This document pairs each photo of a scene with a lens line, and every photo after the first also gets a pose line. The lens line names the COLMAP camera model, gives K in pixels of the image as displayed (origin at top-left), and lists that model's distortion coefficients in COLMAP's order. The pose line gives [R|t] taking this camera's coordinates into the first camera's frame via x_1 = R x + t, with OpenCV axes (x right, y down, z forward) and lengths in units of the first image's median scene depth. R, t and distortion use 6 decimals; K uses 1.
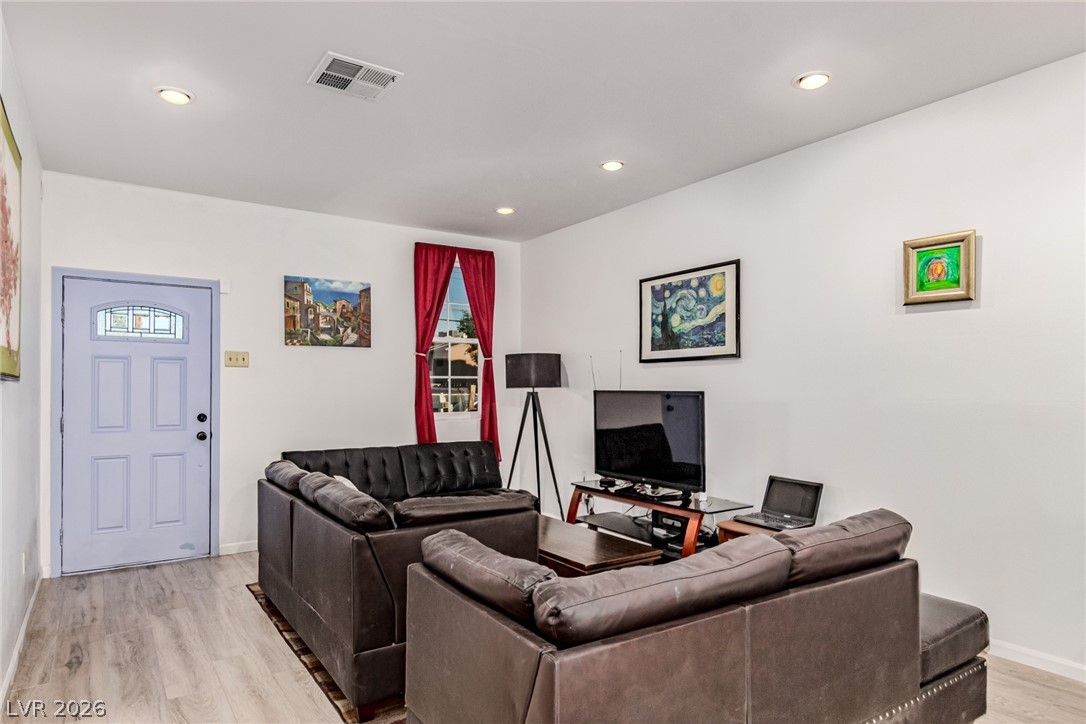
lens RADIAL K [[654.9, 0, 542.7], [0, 654.9, 385.6], [0, 0, 1]] dist [0.001012, -0.000656]
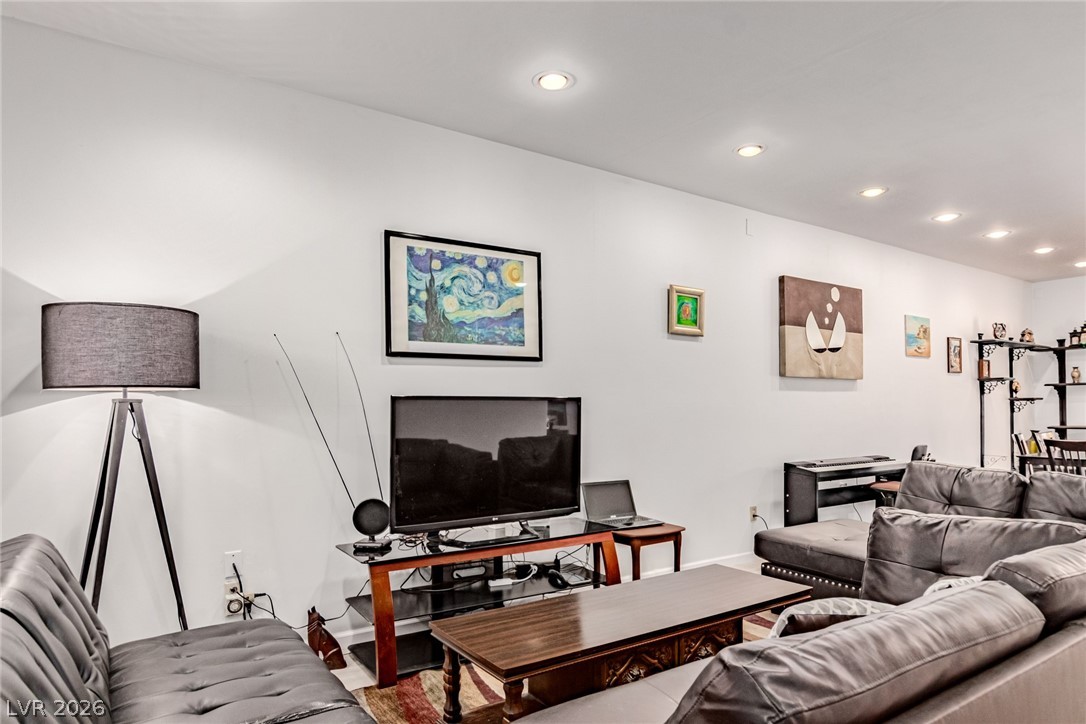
lens RADIAL K [[626.7, 0, 560.7], [0, 626.7, 408.1], [0, 0, 1]] dist [-0.000510, 0.000510]
pose [[0.012633, -0.001271, 0.999919, -0.487681], [0.003576, 0.999993, 0.001226, 0.018061], [-0.999914, 0.003560, 0.012637, 0.826403]]
